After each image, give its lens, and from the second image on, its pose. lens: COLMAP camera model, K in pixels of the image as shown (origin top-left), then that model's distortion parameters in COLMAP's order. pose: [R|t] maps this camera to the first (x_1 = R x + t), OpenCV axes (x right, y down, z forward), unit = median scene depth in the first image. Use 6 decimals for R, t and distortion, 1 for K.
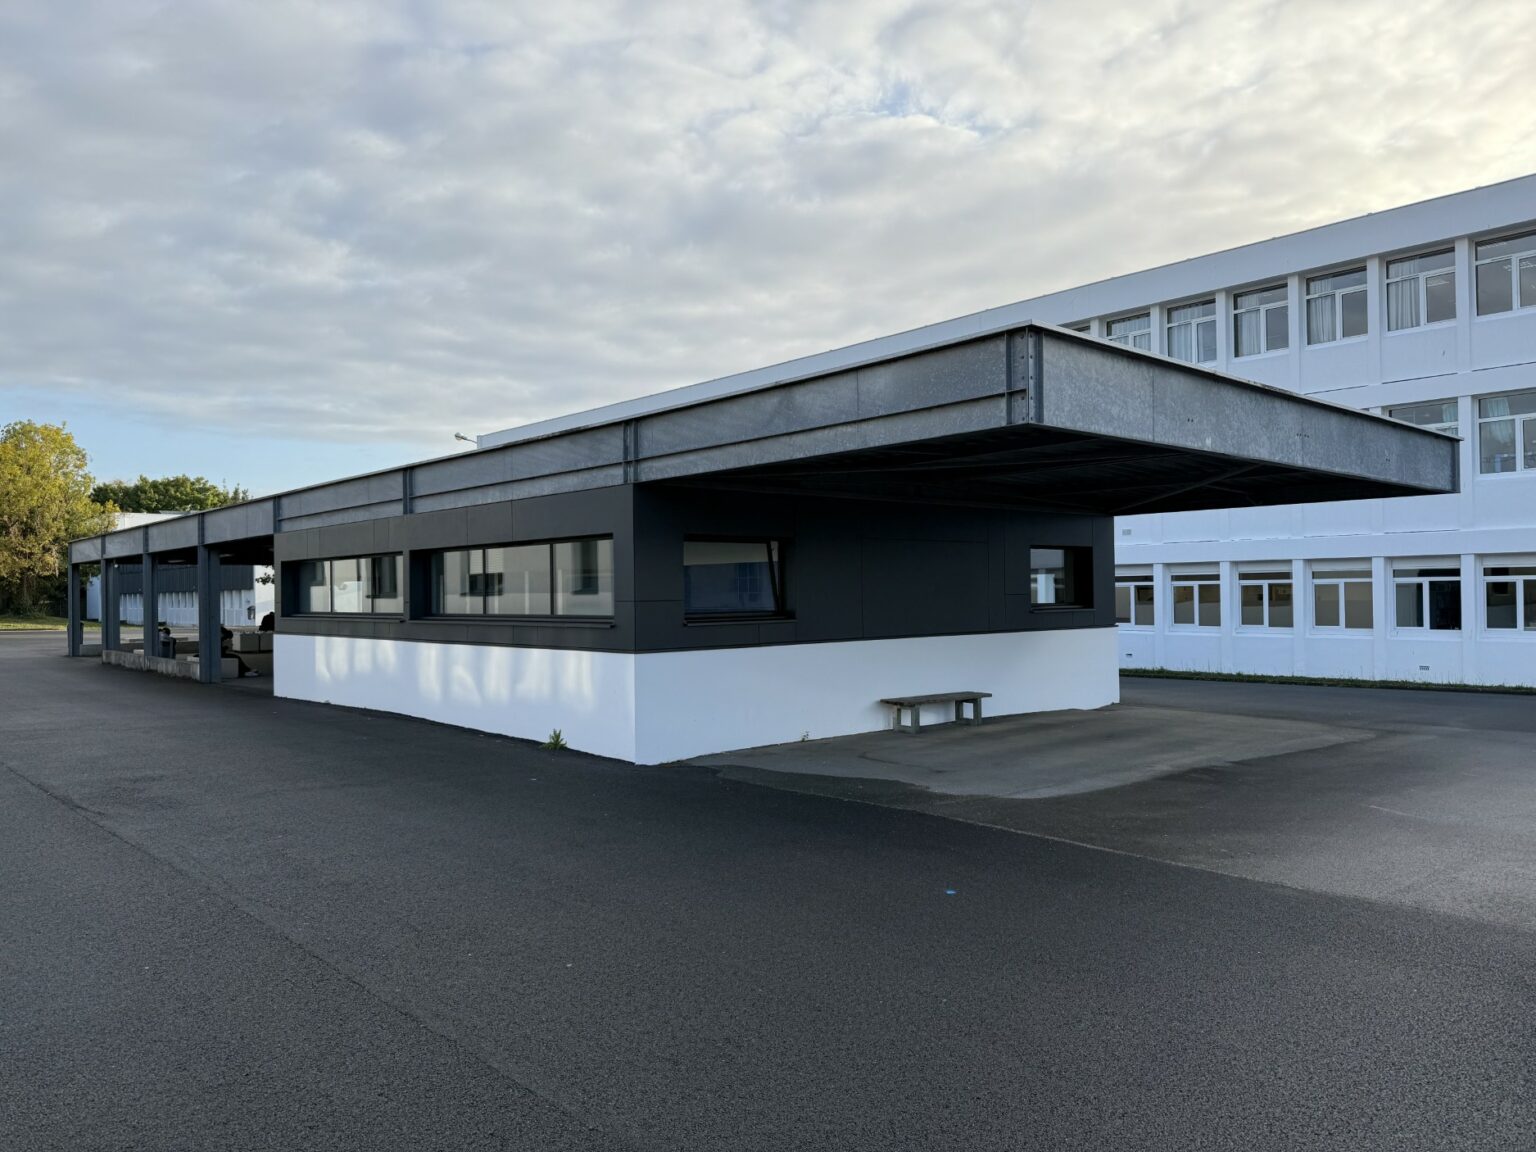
lens RADIAL K [[1086.1, 0, 765.9], [0, 1086.1, 567.7], [0, 0, 1]] dist [0.080063, -0.148602]
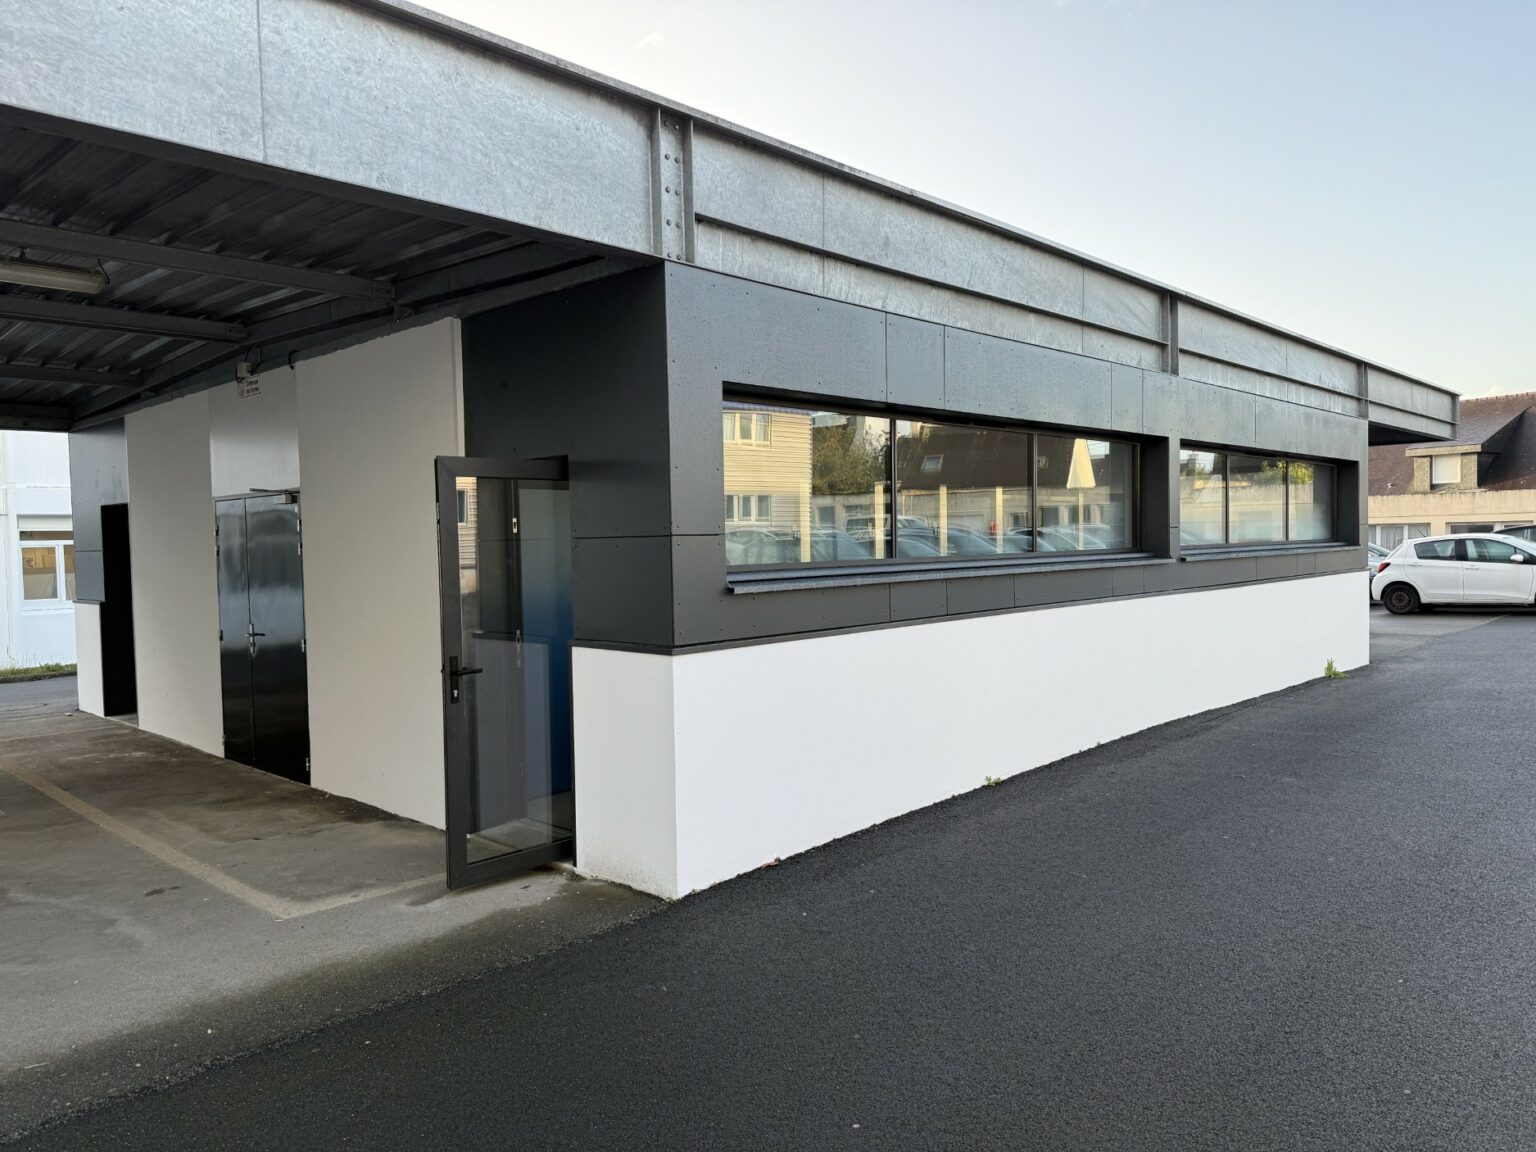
lens RADIAL K [[1086.1, 0, 765.9], [0, 1086.1, 567.7], [0, 0, 1]] dist [0.080063, -0.148602]
pose [[-0.102203, -0.020110, 0.994560, -0.386702], [0.005155, 0.999772, 0.020745, 0.016872], [-0.994750, 0.007247, -0.102076, 0.563745]]
